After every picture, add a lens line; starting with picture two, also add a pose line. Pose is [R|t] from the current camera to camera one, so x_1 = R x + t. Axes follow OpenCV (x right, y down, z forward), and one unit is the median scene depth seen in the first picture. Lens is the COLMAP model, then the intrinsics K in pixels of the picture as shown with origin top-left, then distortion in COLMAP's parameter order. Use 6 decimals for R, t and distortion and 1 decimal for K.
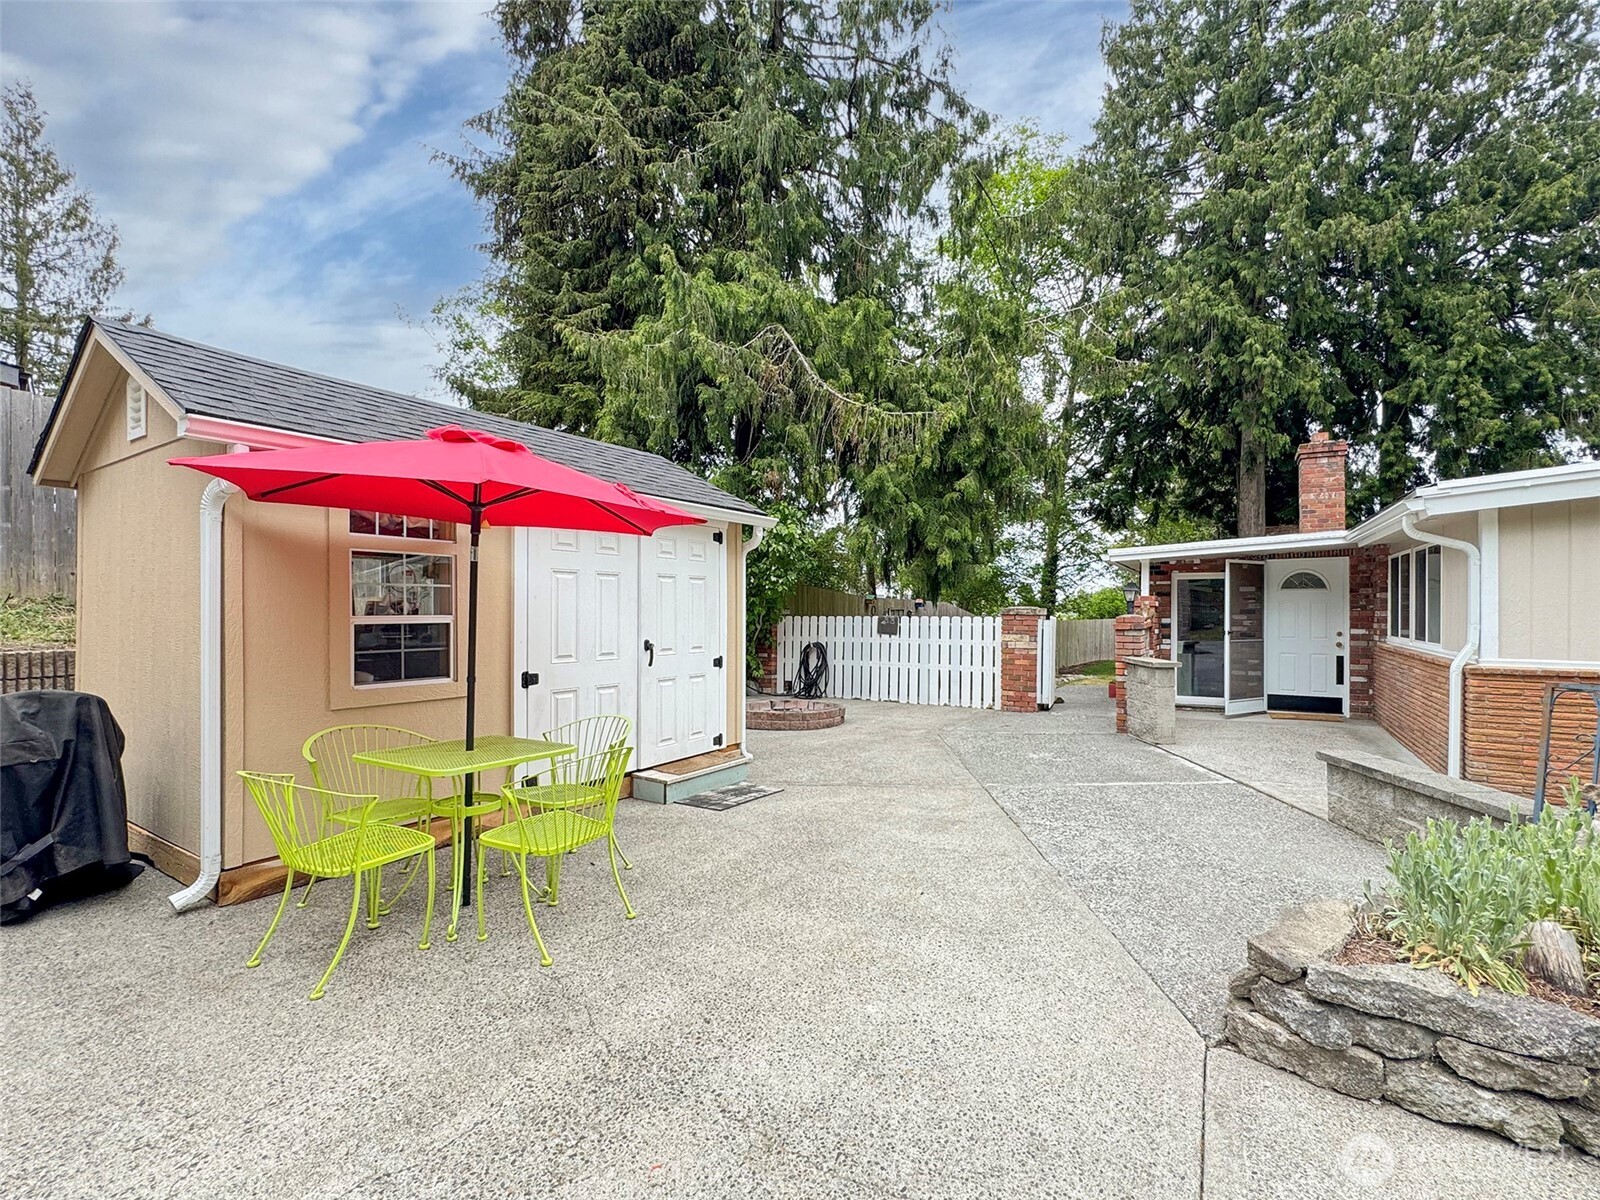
lens RADIAL K [[705.7, 0, 809.7], [0, 705.7, 606.5], [0, 0, 1]] dist [-0.002200, 0.001303]
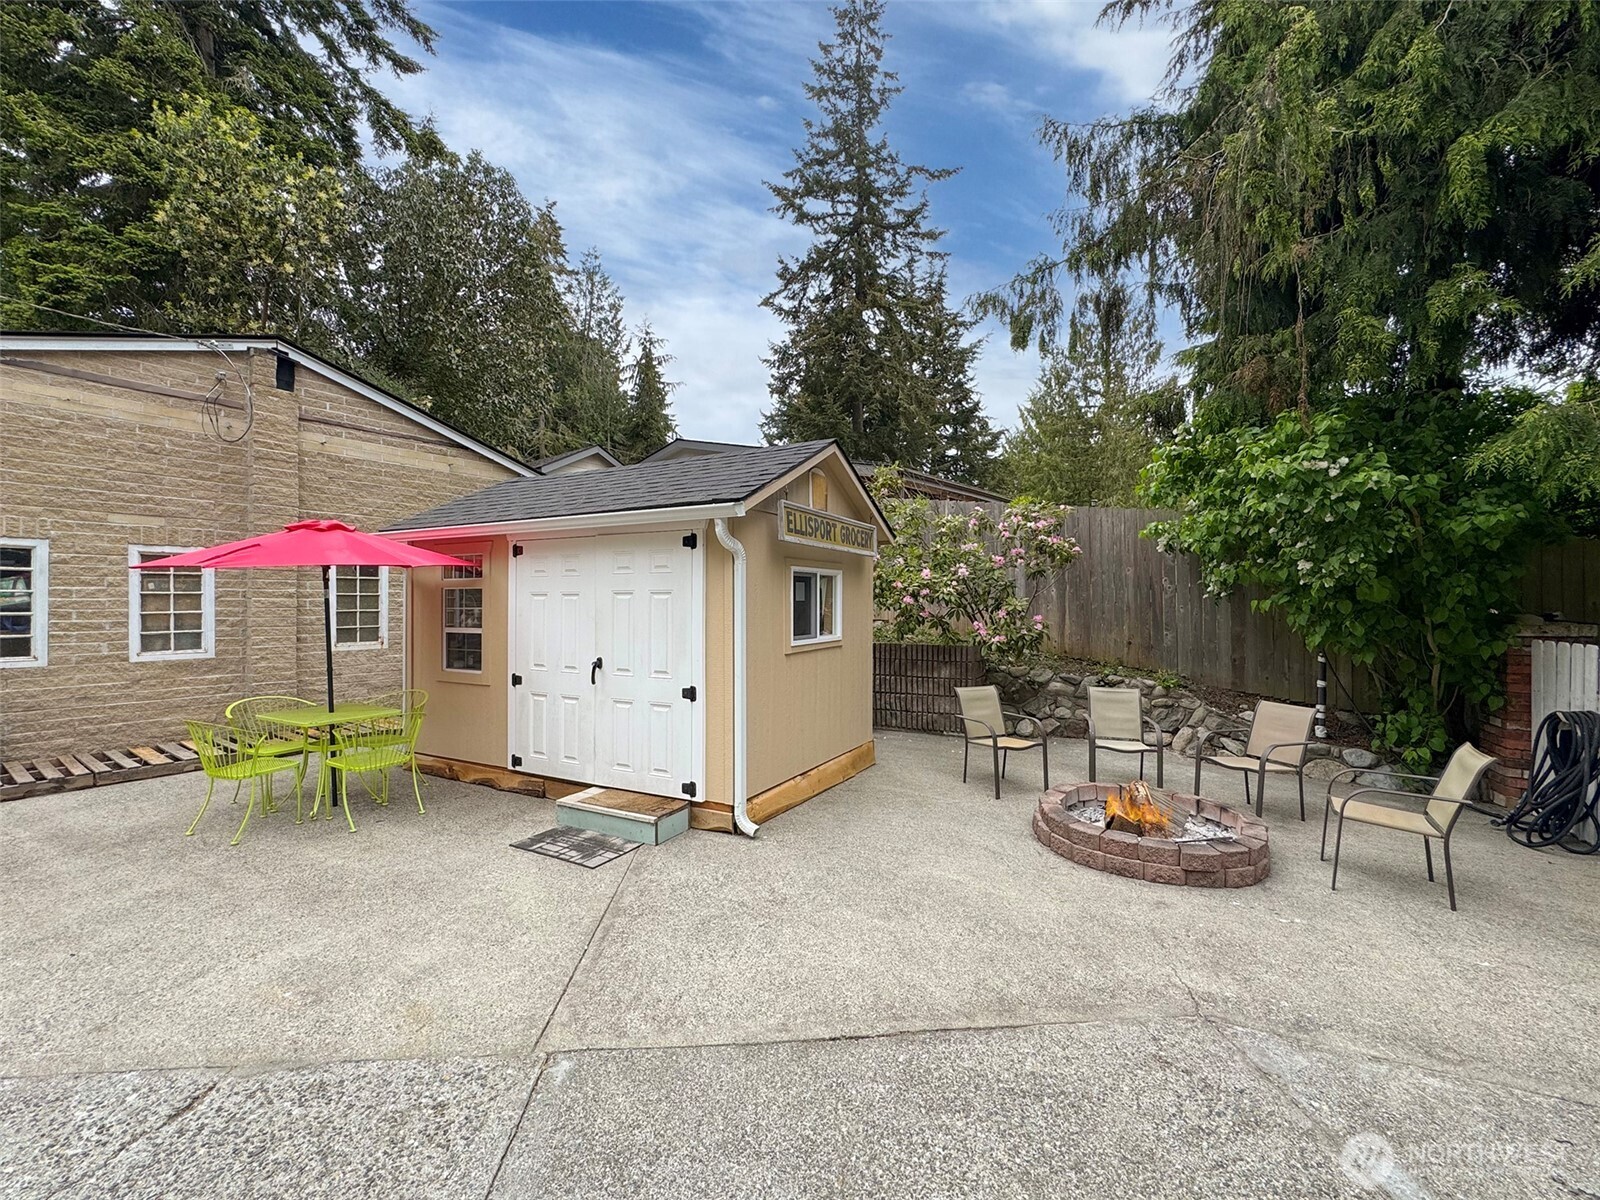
lens RADIAL K [[636.4, 0, 799.3], [0, 636.4, 599.0], [0, 0, 1]] dist [-0.003187, 0.000085]
pose [[0.129640, -0.006564, -0.991539, 0.701483], [0.005903, 0.999965, -0.005848, -0.029222], [0.991544, -0.005095, 0.129674, 1.166535]]
